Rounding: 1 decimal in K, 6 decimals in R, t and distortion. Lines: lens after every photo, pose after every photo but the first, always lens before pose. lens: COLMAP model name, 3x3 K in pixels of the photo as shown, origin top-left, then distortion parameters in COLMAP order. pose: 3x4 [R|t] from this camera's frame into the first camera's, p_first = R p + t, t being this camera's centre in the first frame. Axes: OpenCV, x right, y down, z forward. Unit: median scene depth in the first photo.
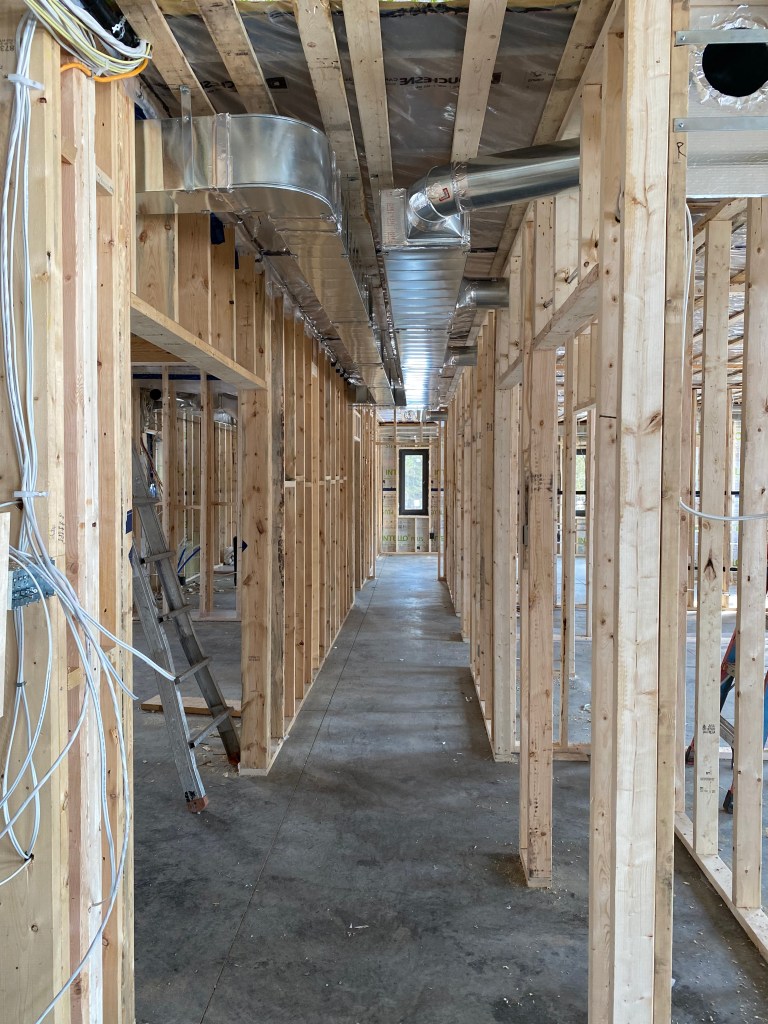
lens RADIAL K [[768.8, 0, 384.0], [0, 768.8, 512.0], [0, 0, 1]] dist [0.008516, 0.000765]
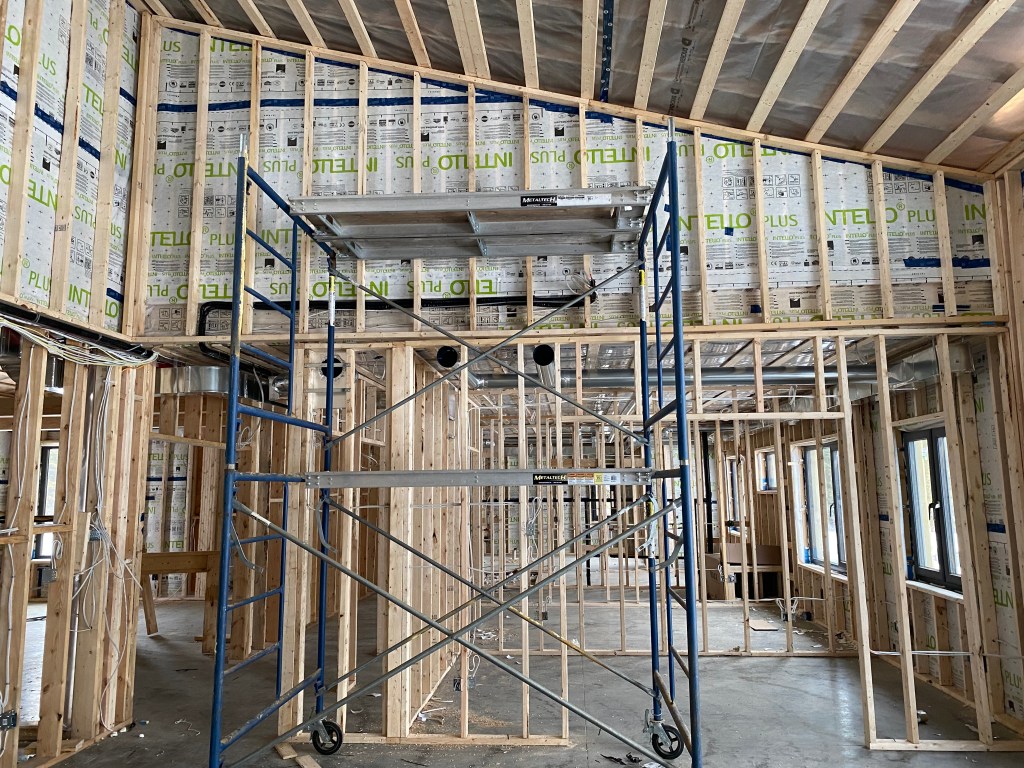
lens RADIAL K [[768.8, 0, 512.0], [0, 768.8, 384.0], [0, 0, 1]] dist [0.008516, 0.000765]
pose [[0.999446, -0.018676, -0.027556, 1.248597], [0.013453, 0.983785, -0.178848, 0.064243], [0.030449, 0.178378, 0.983491, -2.023718]]
